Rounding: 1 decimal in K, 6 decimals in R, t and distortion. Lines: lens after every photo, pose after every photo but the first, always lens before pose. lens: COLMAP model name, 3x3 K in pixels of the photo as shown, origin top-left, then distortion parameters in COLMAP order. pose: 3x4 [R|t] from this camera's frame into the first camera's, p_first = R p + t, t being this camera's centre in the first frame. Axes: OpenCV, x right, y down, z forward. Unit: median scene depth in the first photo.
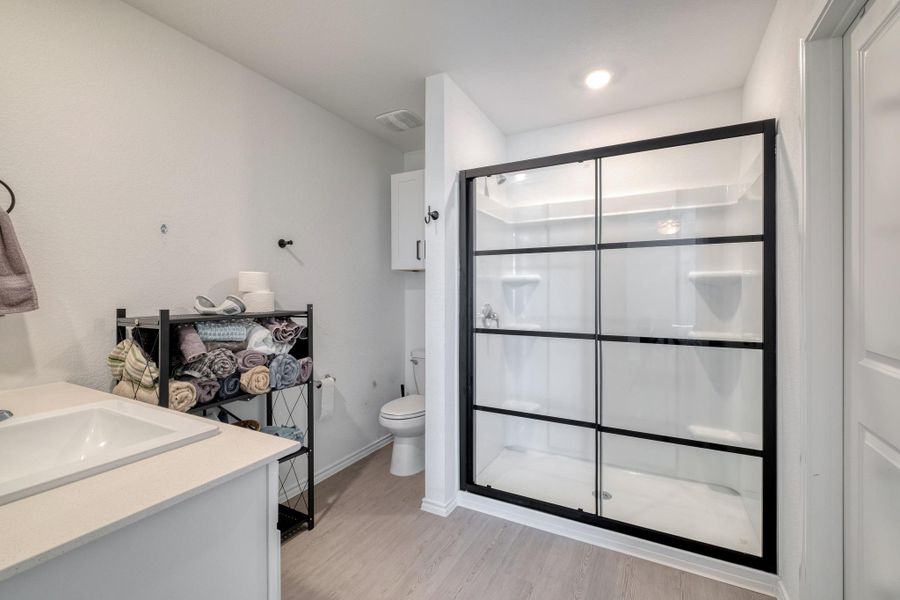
lens RADIAL K [[390.1, 0, 452.8], [0, 390.1, 293.7], [0, 0, 1]] dist [-0.000436, 0.000000]
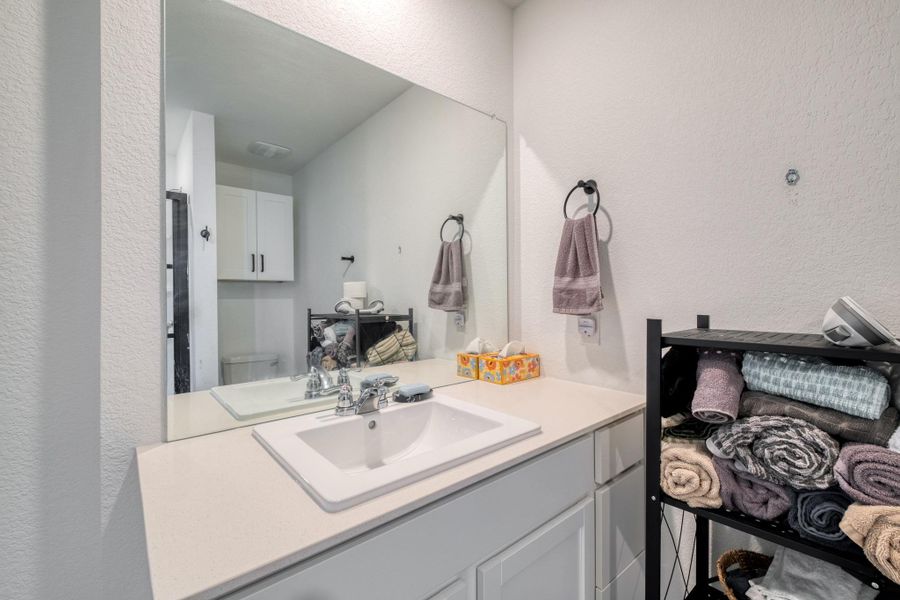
lens RADIAL K [[390.1, 0, 452.8], [0, 390.1, 293.7], [0, 0, 1]] dist [-0.000436, 0.000000]
pose [[-0.371438, 0.002042, -0.928456, -0.046604], [0.002448, 0.999996, 0.001220, -0.001200], [0.928455, -0.001819, -0.371442, 0.856697]]
